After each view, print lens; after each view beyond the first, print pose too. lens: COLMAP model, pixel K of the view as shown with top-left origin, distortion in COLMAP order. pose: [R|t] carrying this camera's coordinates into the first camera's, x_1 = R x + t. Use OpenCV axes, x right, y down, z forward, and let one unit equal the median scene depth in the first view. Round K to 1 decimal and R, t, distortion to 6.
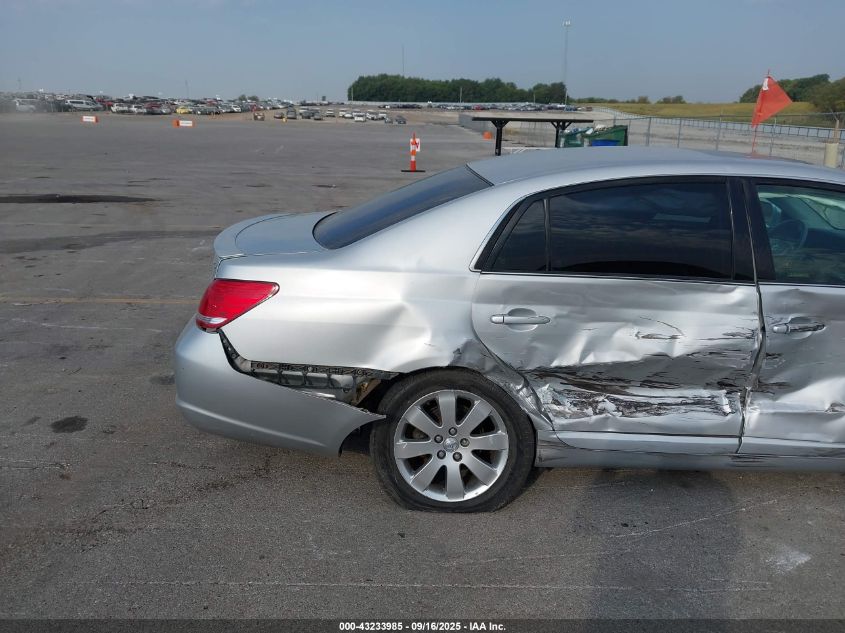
lens RADIAL K [[712.6, 0, 422.5], [0, 712.6, 316.5], [0, 0, 1]] dist [0.104264, -0.249751]
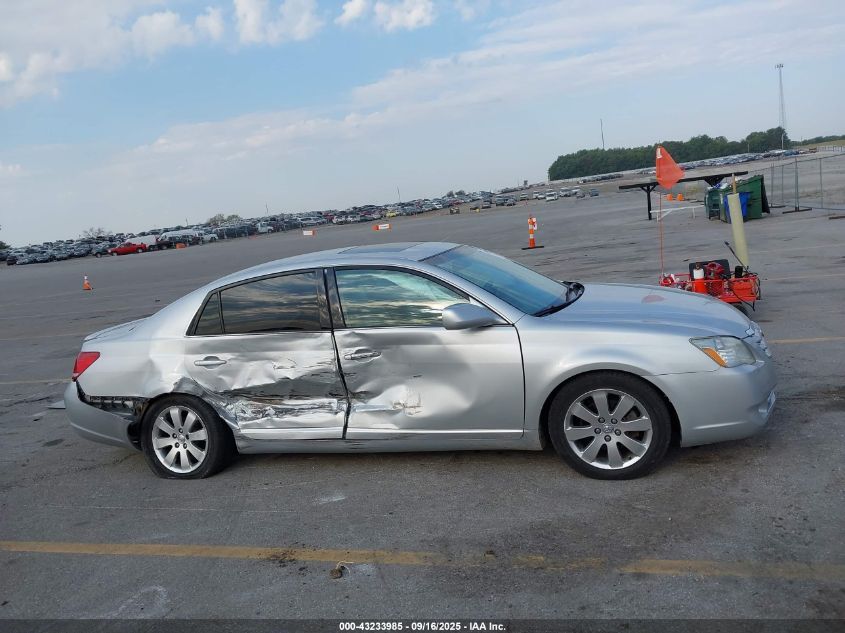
lens RADIAL K [[712.6, 0, 422.5], [0, 712.6, 316.5], [0, 0, 1]] dist [0.104264, -0.249751]
pose [[0.943242, -0.089321, -0.319870, 1.123679], [0.054422, 0.991705, -0.116444, 0.117223], [0.327617, 0.092427, 0.940279, -0.439370]]
